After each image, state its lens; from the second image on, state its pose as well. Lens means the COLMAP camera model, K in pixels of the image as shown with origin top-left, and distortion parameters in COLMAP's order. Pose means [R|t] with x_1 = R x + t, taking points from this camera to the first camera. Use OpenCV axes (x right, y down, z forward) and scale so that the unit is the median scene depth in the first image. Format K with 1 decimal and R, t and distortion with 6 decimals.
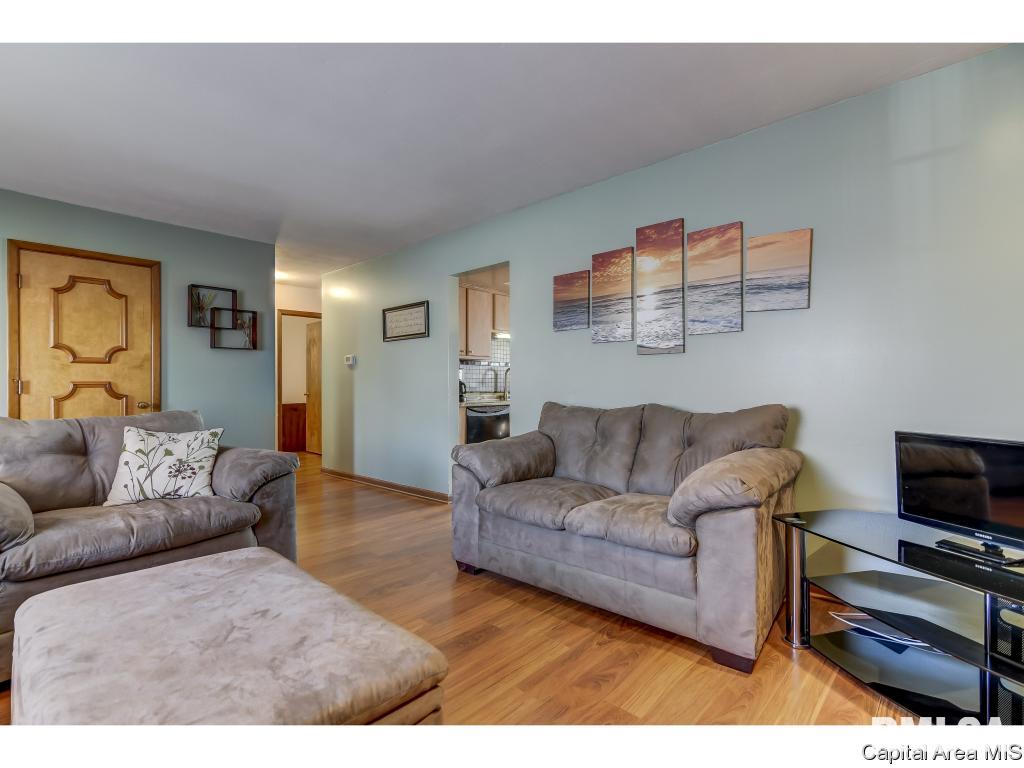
lens RADIAL K [[490.8, 0, 510.8], [0, 490.8, 383.1], [0, 0, 1]] dist [0.001429, -0.001020]
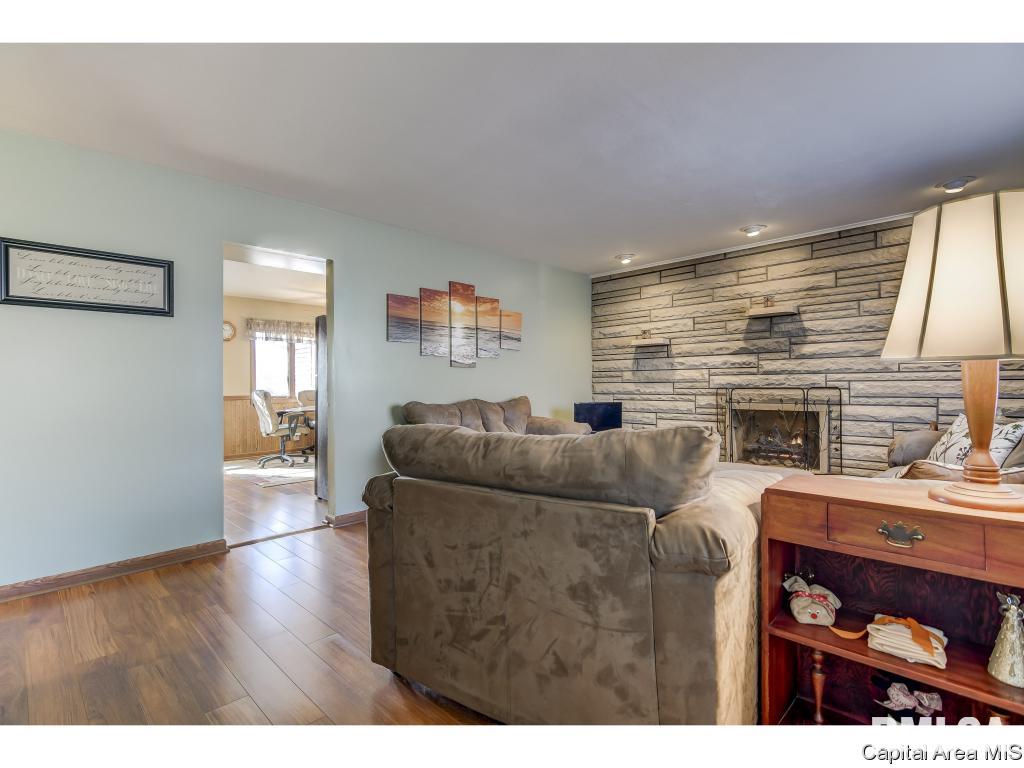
lens RADIAL K [[490.8, 0, 510.8], [0, 490.8, 383.1], [0, 0, 1]] dist [0.001429, -0.001020]
pose [[0.038650, 0.010460, 0.999198, -1.230602], [0.004189, 0.999935, -0.010630, 0.008022], [-0.999244, 0.004596, 0.038604, 0.780041]]
